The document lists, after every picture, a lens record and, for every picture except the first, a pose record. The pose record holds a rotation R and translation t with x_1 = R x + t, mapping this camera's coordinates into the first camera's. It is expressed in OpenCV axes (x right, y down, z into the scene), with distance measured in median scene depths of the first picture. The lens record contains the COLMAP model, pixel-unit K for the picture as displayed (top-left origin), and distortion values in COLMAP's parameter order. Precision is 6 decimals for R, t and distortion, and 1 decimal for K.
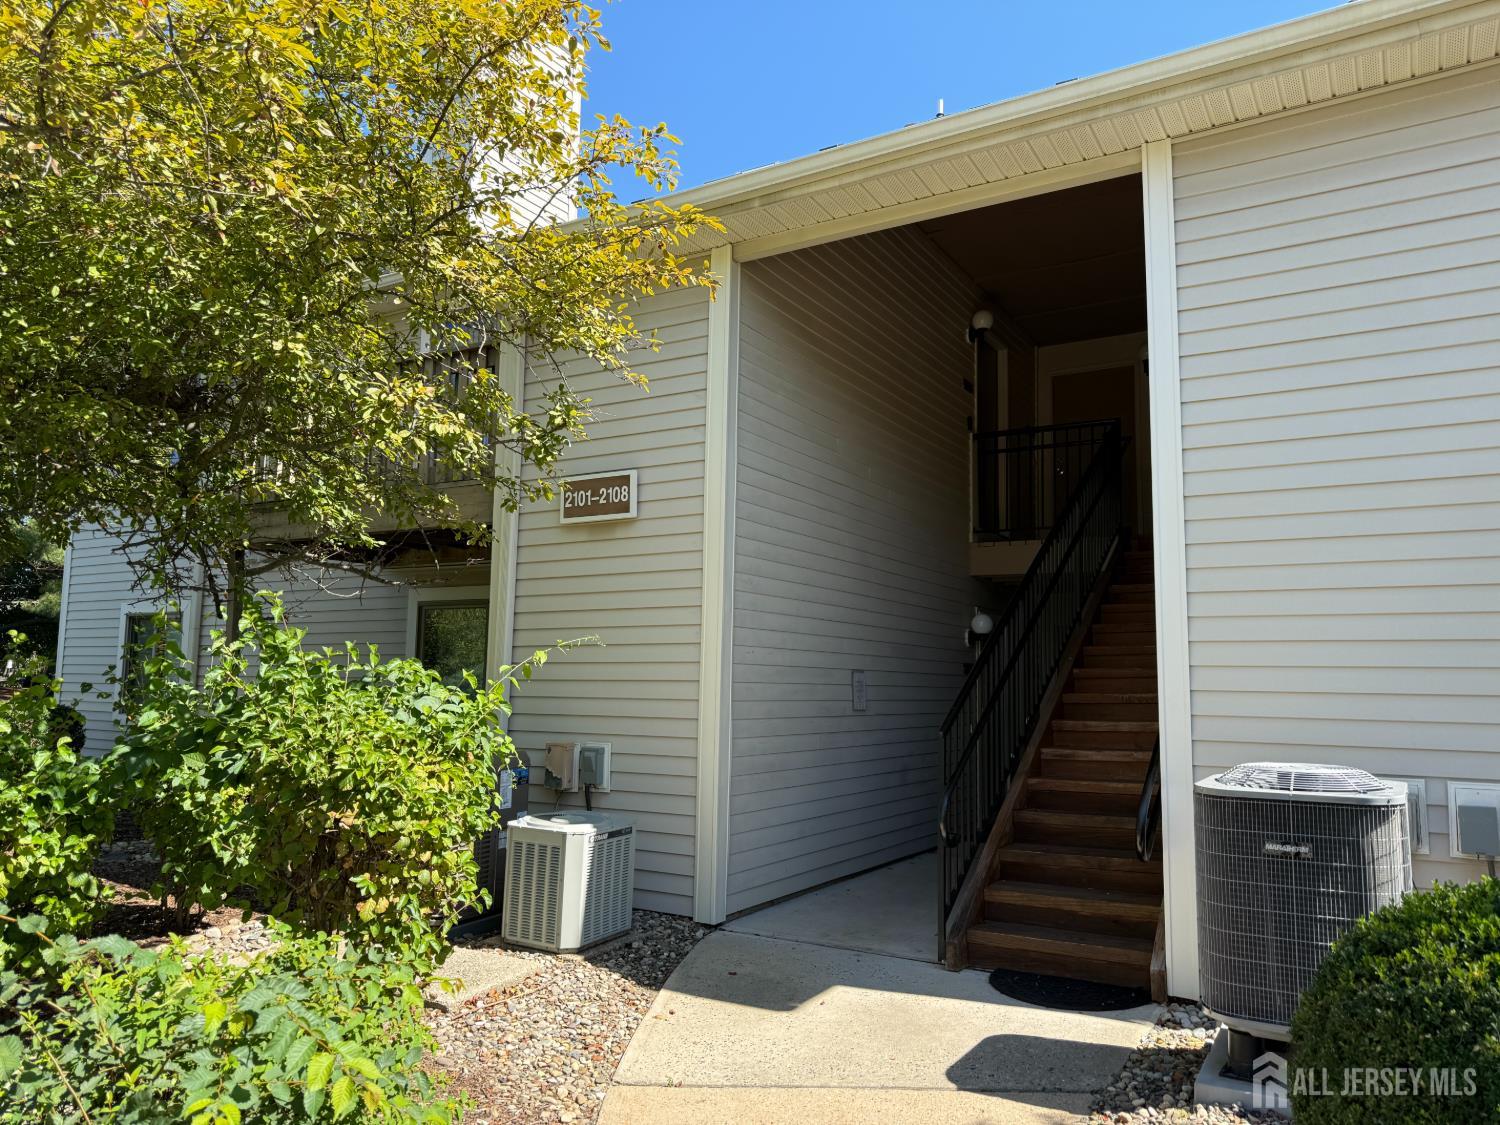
lens RADIAL K [[1045.4, 0, 742.9], [0, 1045.4, 571.8], [0, 0, 1]] dist [0.083708, -0.107302]
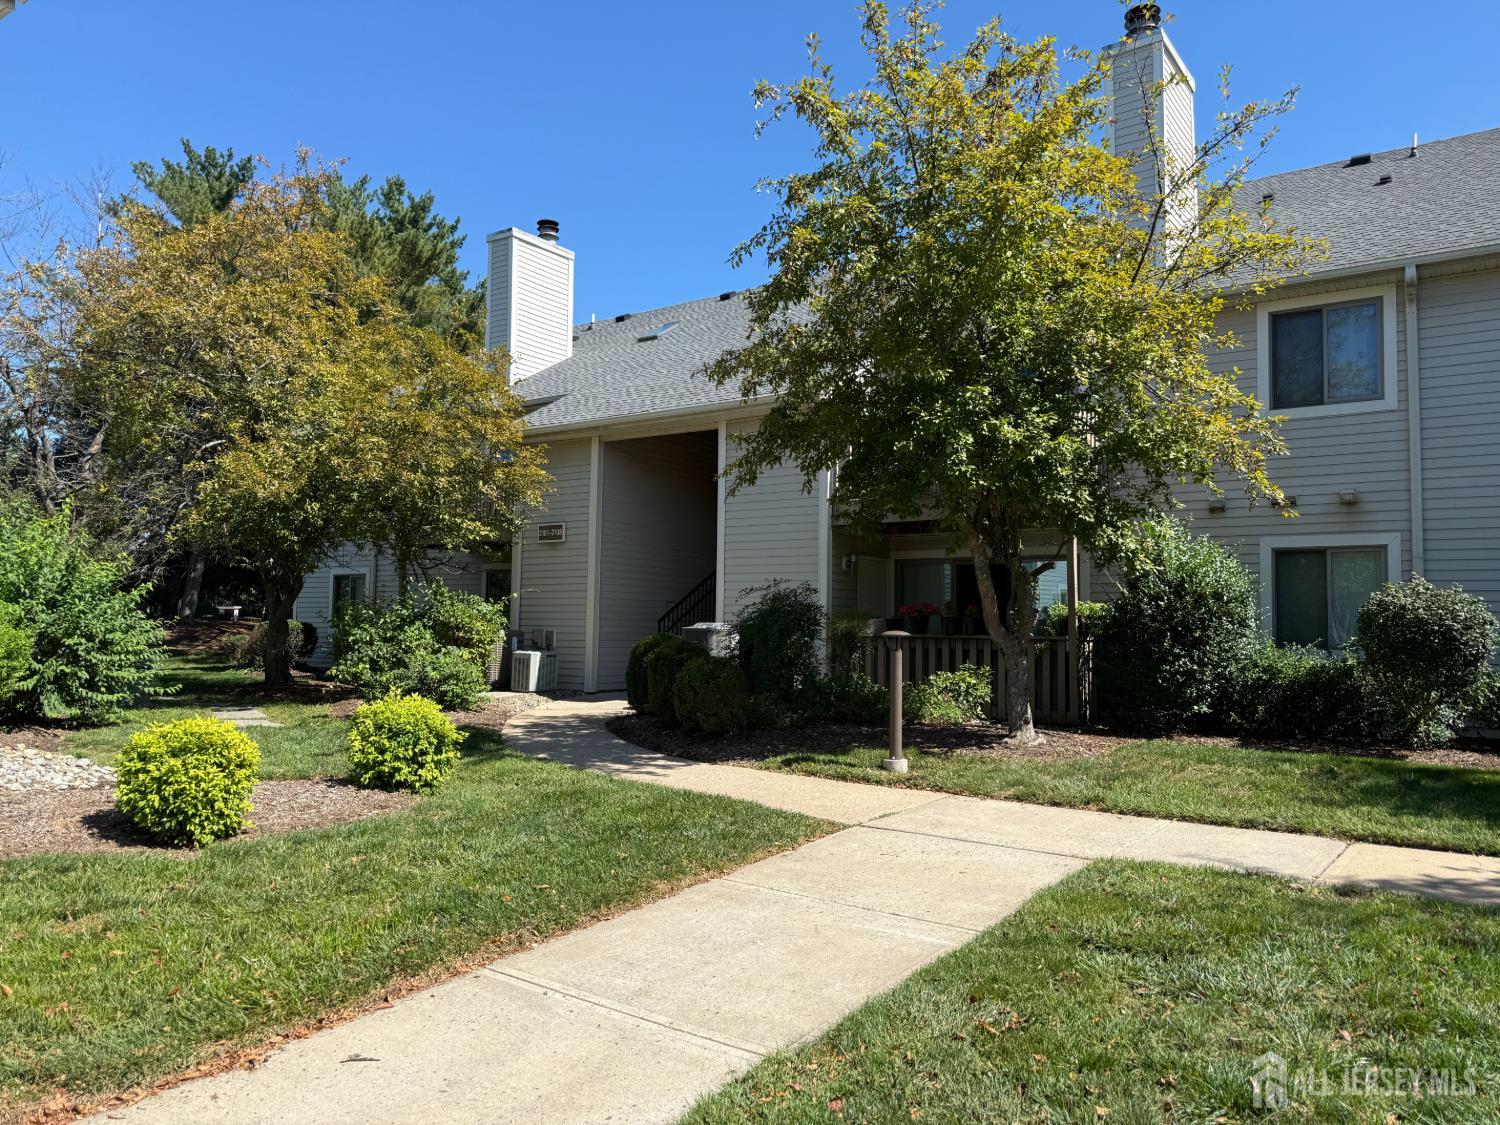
lens RADIAL K [[1045.4, 0, 742.9], [0, 1045.4, 571.8], [0, 0, 1]] dist [0.083708, -0.107302]
pose [[0.997061, -0.003049, -0.076553, 0.662655], [0.006952, 0.998686, 0.050772, -0.131460], [0.076298, -0.051155, 0.995772, -1.908399]]
